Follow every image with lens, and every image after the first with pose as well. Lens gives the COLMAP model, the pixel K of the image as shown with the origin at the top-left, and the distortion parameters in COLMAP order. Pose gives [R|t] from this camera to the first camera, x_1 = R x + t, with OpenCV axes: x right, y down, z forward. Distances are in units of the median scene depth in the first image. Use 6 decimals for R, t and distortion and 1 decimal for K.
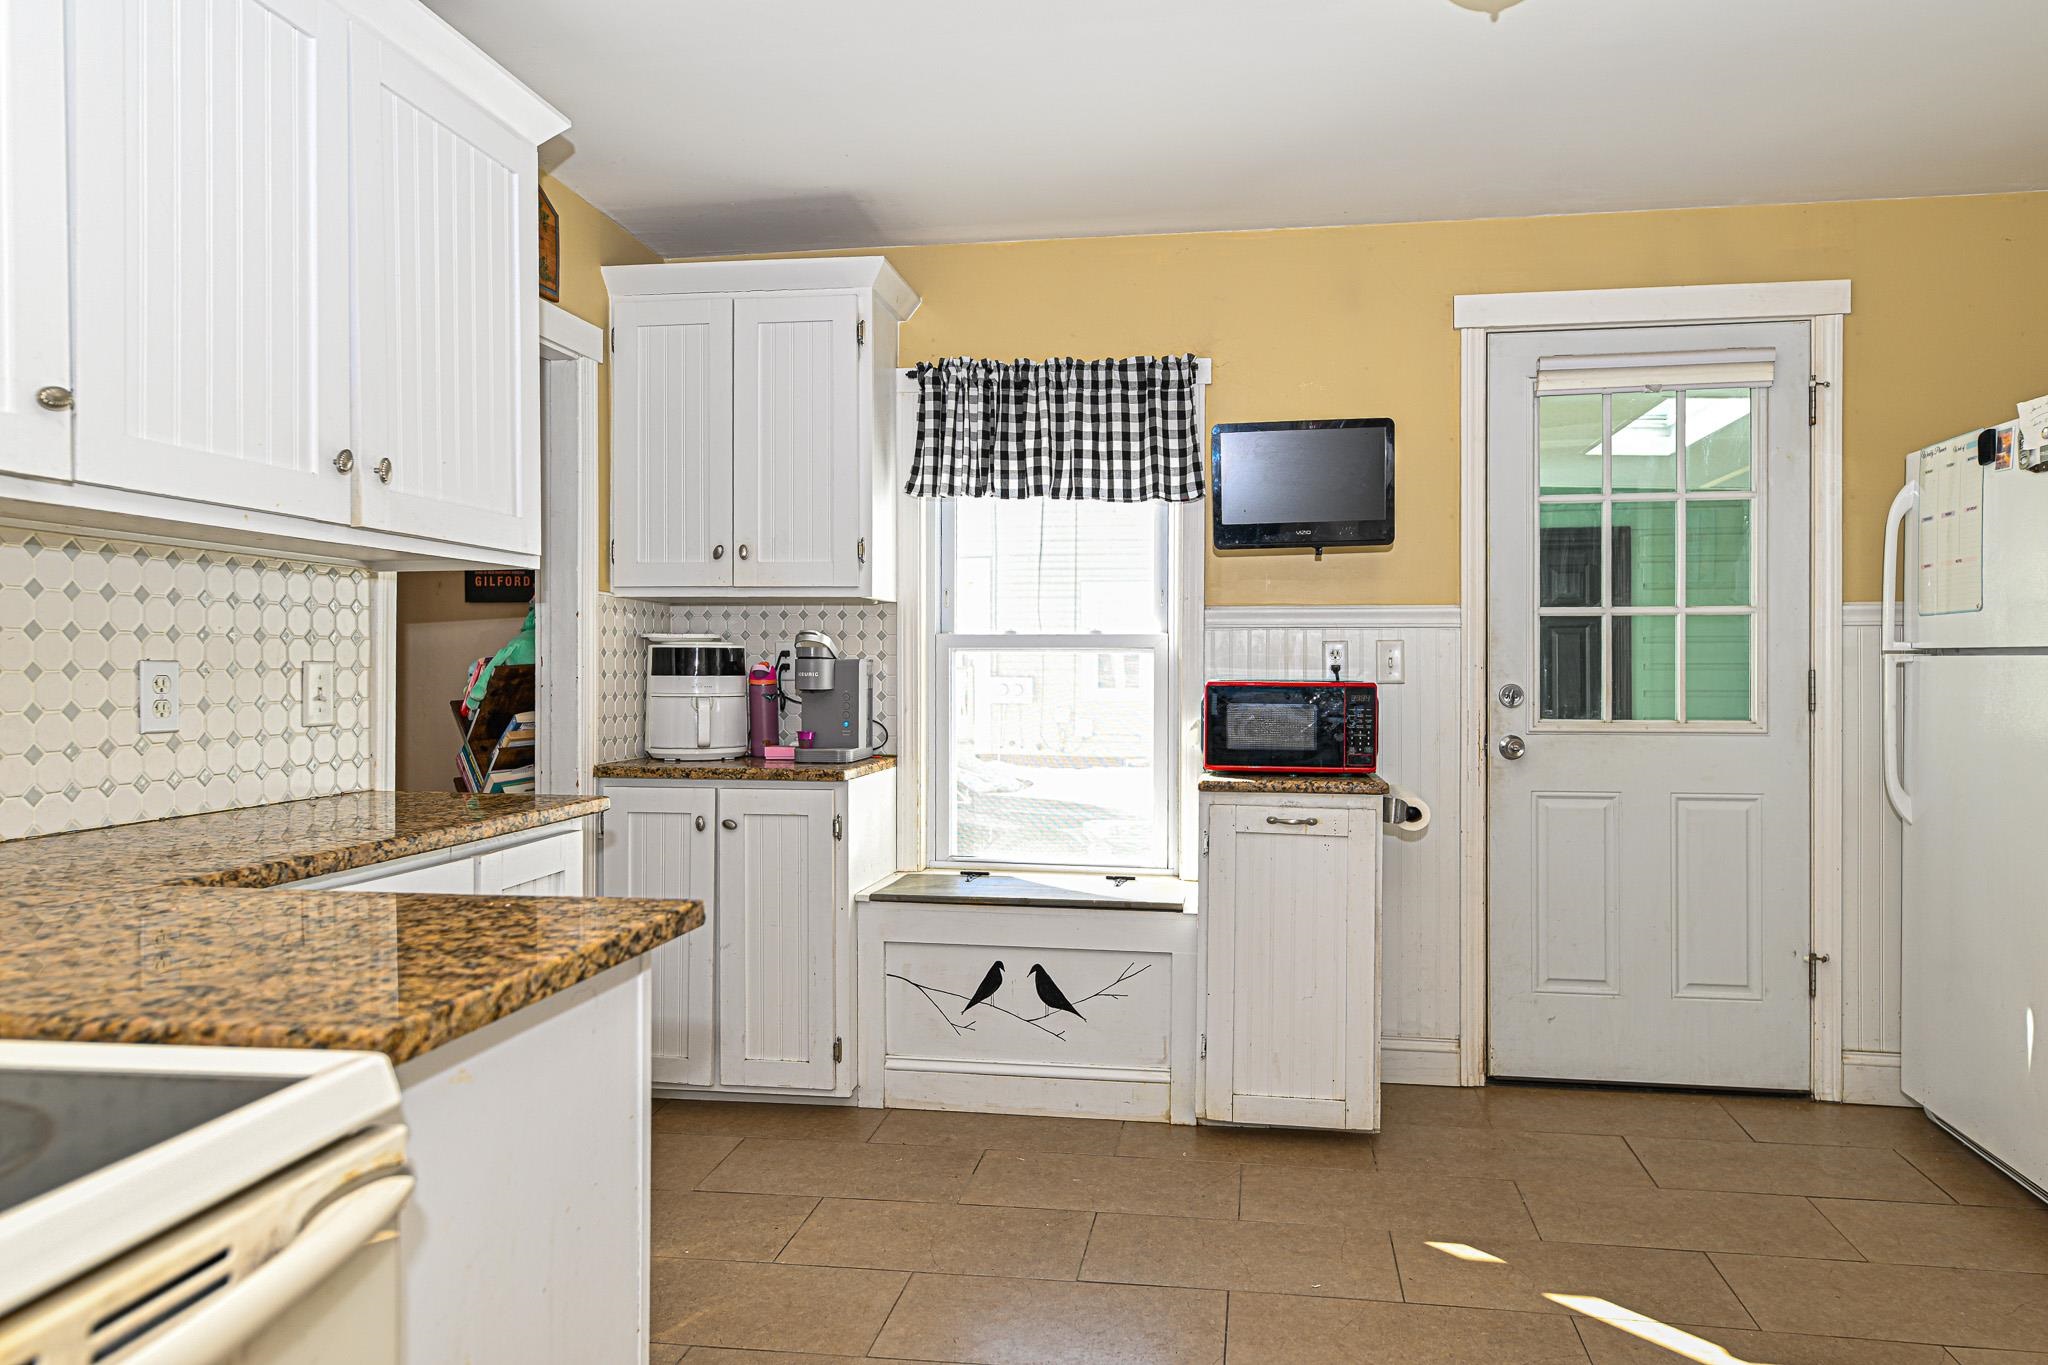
lens RADIAL K [[1280.5, 0, 1063.2], [0, 1280.5, 673.3], [0, 0, 1]] dist [0.004148, 0.001175]
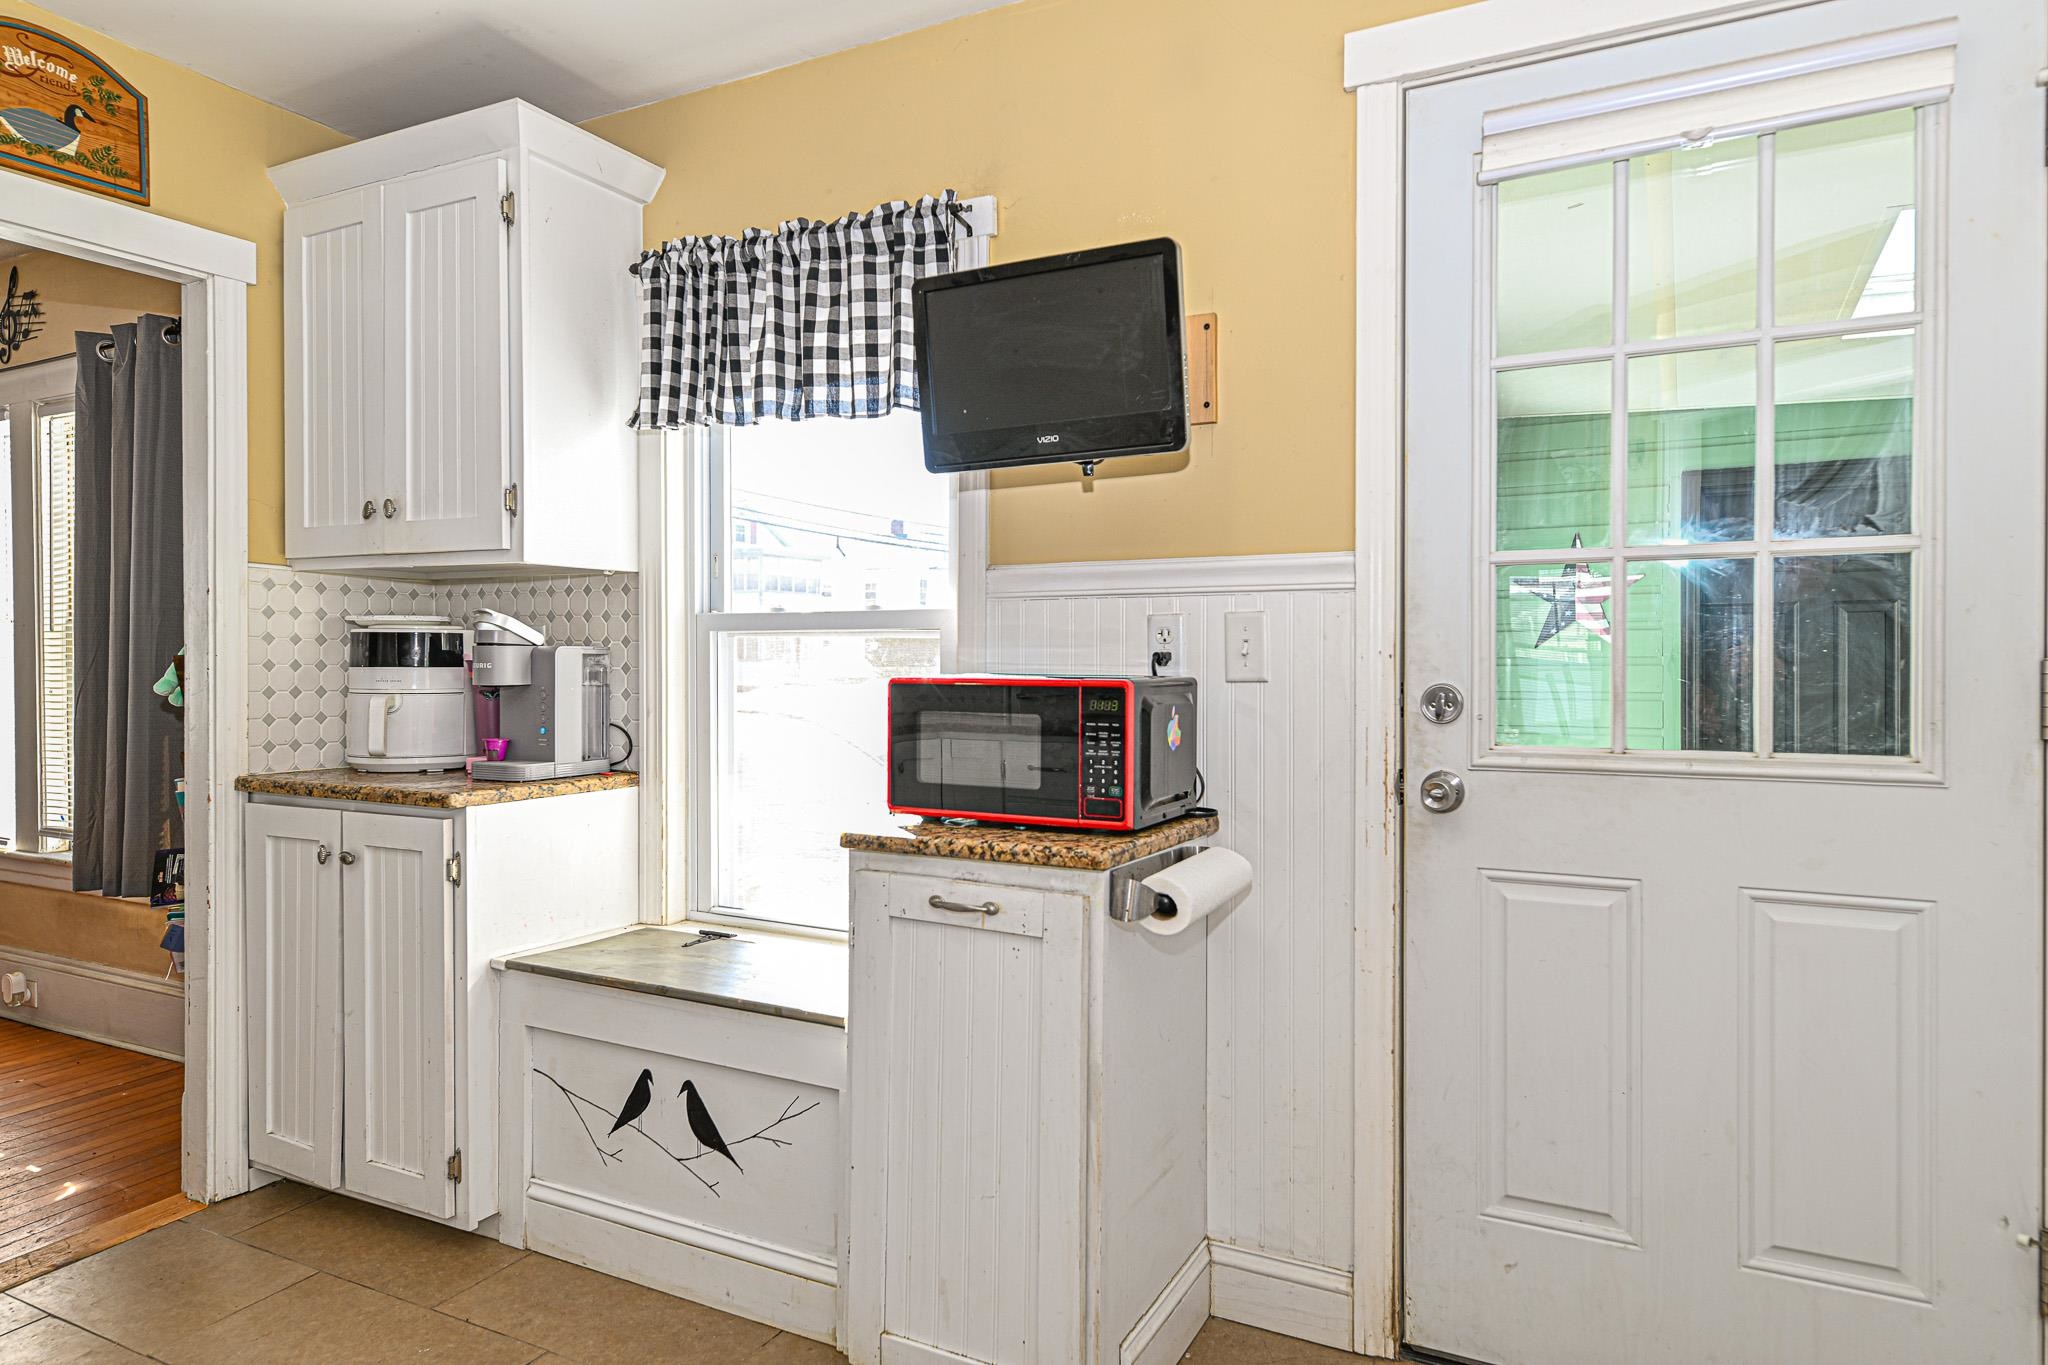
lens RADIAL K [[1231.6, 0, 1024.8], [0, 1231.6, 677.4], [0, 0, 1]] dist [0.003461, -0.000865]
pose [[0.945355, 0.004450, -0.326013, 0.353391], [-0.003032, 0.999984, 0.004859, 0.003378], [0.326029, -0.003605, 0.945353, 0.405855]]
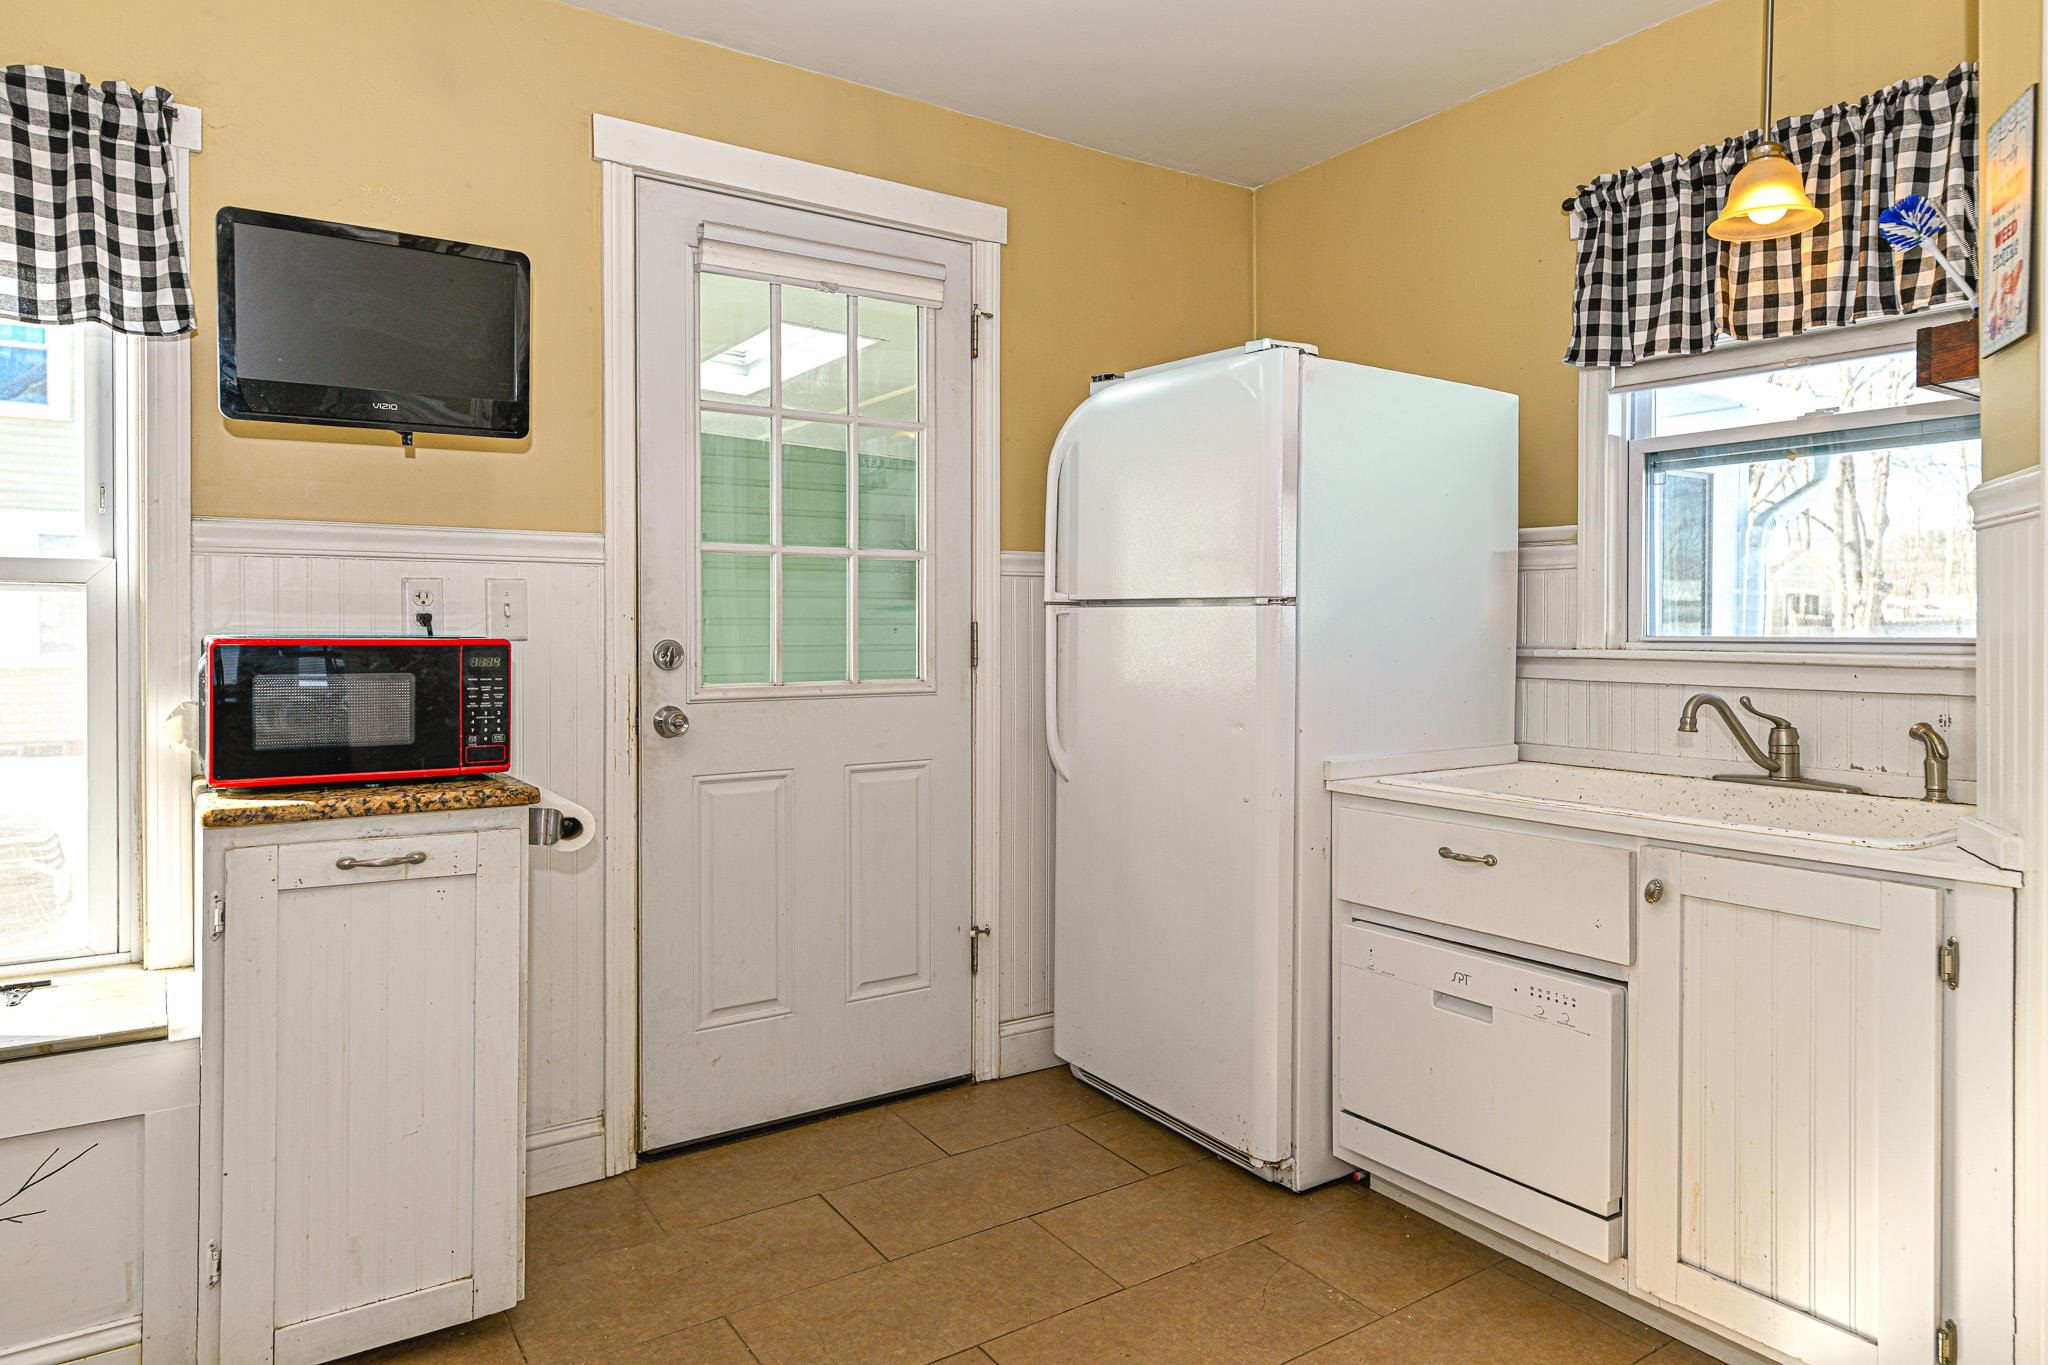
lens RADIAL K [[1245.6, 0, 1018.0], [0, 1245.6, 641.6], [0, 0, 1]] dist [0.005310, -0.000120]
pose [[0.733632, -0.008068, 0.679499, -0.005666], [0.002045, 0.999951, 0.009665, 0.002821], [-0.679544, -0.005701, 0.733612, 0.306178]]
